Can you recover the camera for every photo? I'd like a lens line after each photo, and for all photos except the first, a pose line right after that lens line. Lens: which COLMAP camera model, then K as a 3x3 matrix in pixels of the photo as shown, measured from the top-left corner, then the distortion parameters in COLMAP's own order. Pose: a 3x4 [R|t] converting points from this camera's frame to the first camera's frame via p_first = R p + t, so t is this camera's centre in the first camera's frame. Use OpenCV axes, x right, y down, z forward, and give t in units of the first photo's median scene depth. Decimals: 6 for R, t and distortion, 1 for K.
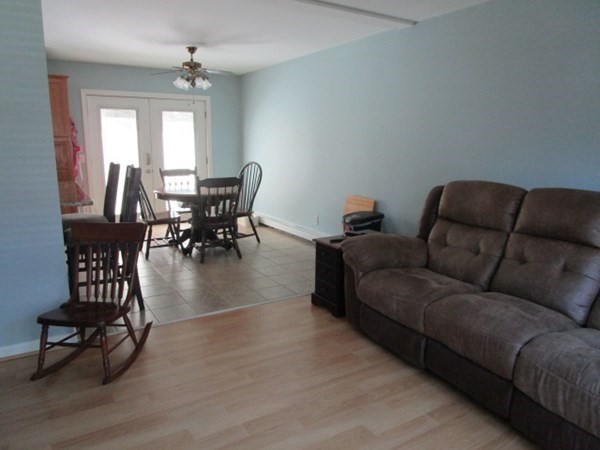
lens RADIAL K [[426.9, 0, 297.1], [0, 426.9, 227.3], [0, 0, 1]] dist [-0.031095, 0.005409]
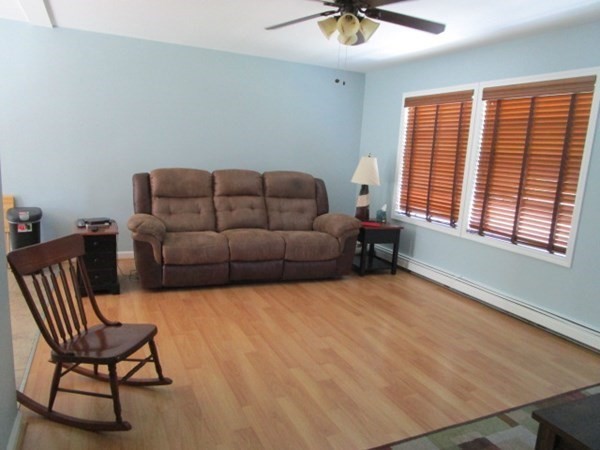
lens RADIAL K [[426.9, 0, 297.1], [0, 426.9, 227.3], [0, 0, 1]] dist [-0.031095, 0.005409]
pose [[0.103589, -0.176425, 0.978848, -1.198170], [0.143972, 0.976437, 0.160755, -0.097284], [-0.984145, 0.124275, 0.126549, 0.475360]]
